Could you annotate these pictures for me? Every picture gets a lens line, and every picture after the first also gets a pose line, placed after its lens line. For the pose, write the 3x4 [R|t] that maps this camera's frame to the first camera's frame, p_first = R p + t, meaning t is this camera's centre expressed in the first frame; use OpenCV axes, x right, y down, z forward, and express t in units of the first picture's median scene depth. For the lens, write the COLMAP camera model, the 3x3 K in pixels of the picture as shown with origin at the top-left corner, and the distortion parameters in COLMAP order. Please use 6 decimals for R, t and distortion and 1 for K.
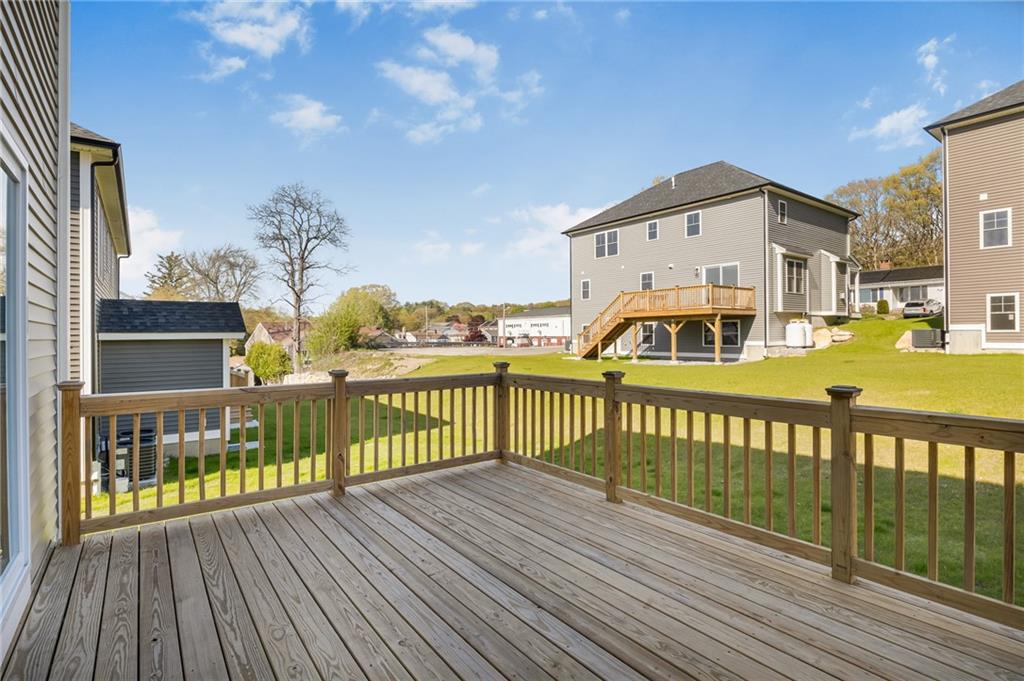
lens RADIAL K [[498.7, 0, 514.9], [0, 498.7, 332.4], [0, 0, 1]] dist [-0.000907, -0.000352]
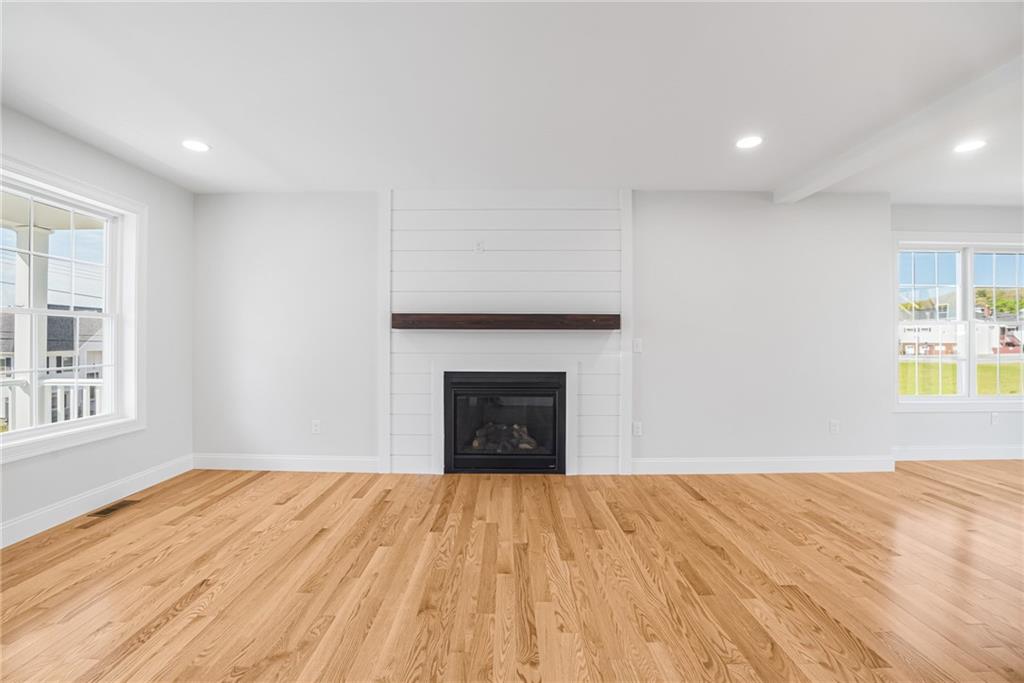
lens RADIAL K [[459.0, 0, 508.3], [0, 459.0, 338.3], [0, 0, 1]] dist [-0.044021, -0.000174]
pose [[0.797101, 0.006092, -0.603815, -0.265995], [-0.004661, 0.999981, 0.003937, 0.001244], [0.603828, -0.000324, 0.797114, -0.156146]]
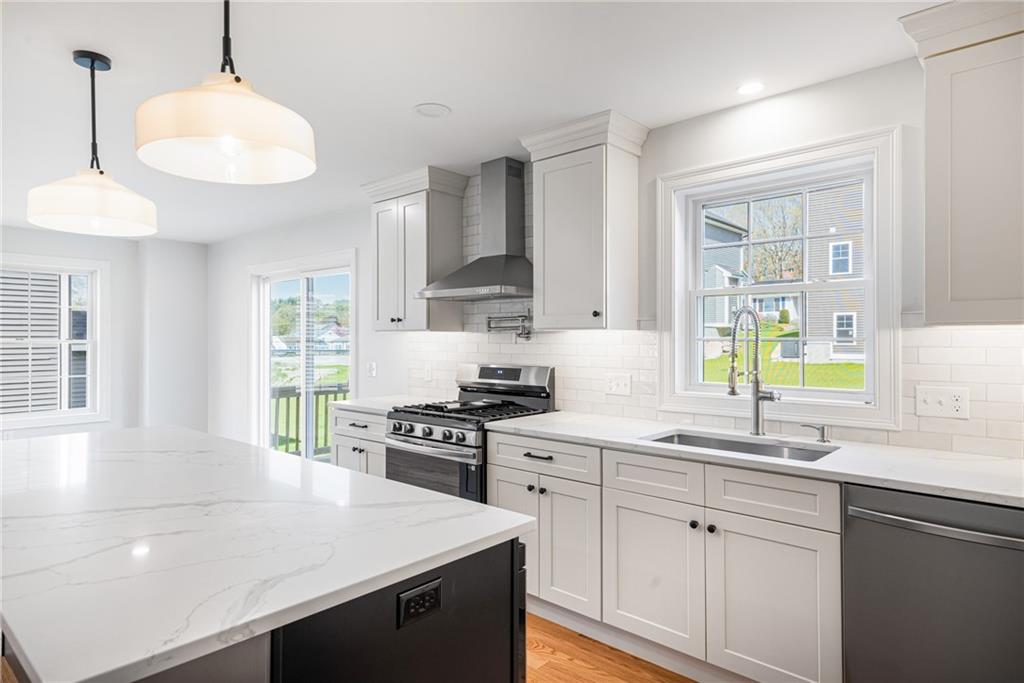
lens RADIAL K [[586.2, 0, 515.6], [0, 586.2, 338.2], [0, 0, 1]] dist [0.061745, -0.005626]
pose [[0.983266, 0.005419, 0.182097, -0.037287], [-0.005626, 0.999984, 0.000620, -0.009309], [-0.182091, -0.001634, 0.983280, -0.175219]]
